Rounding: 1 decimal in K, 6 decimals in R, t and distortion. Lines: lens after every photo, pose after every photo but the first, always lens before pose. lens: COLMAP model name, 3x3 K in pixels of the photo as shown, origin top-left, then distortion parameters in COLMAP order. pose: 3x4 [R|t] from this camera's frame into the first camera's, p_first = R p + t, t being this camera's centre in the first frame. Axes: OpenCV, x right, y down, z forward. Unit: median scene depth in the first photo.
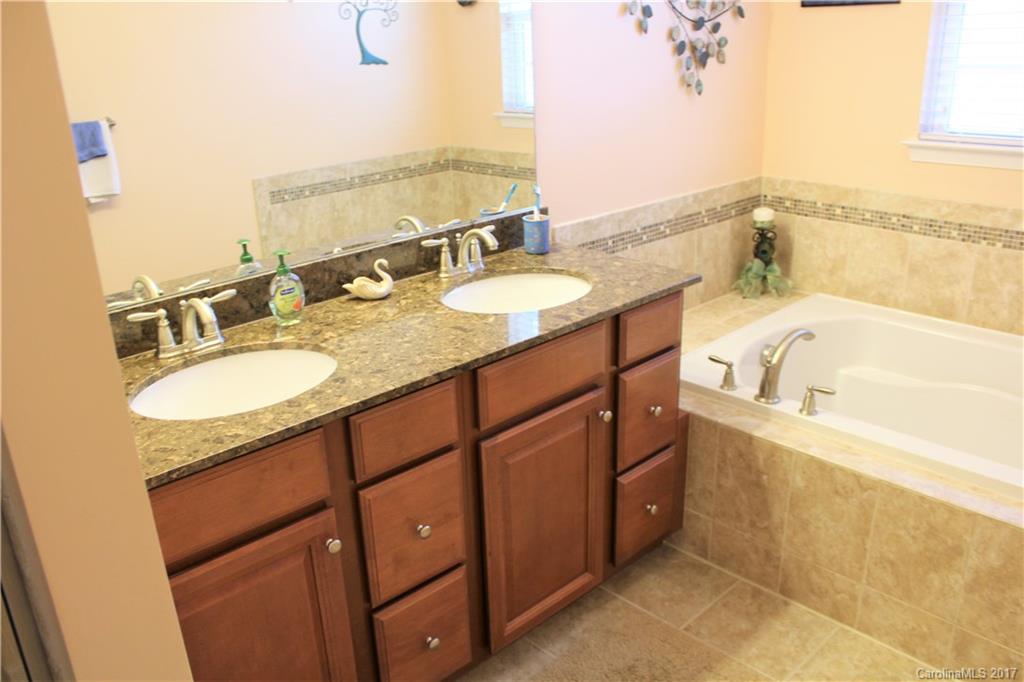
lens RADIAL K [[863.2, 0, 488.5], [0, 863.2, 345.5], [0, 0, 1]] dist [-0.161527, 0.136719]
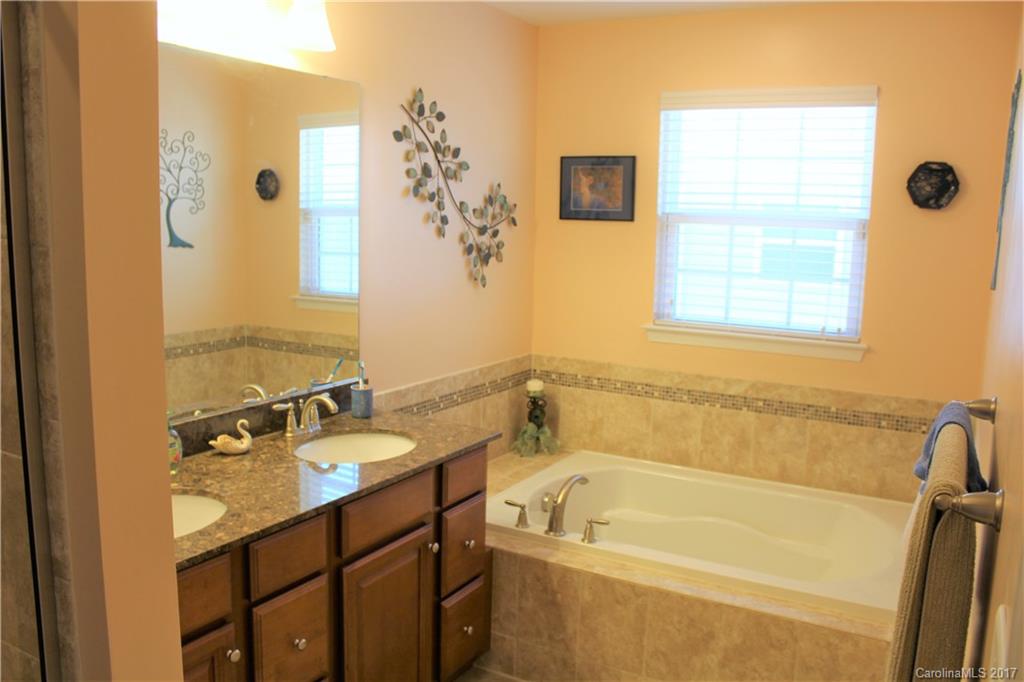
lens RADIAL K [[863.2, 0, 501.6], [0, 863.2, 337.9], [0, 0, 1]] dist [-0.161527, 0.136719]
pose [[0.952919, 0.020390, 0.302540, -0.119449], [0.044752, 0.977353, -0.206828, 0.038977], [-0.299906, 0.210629, 0.930426, -0.175892]]
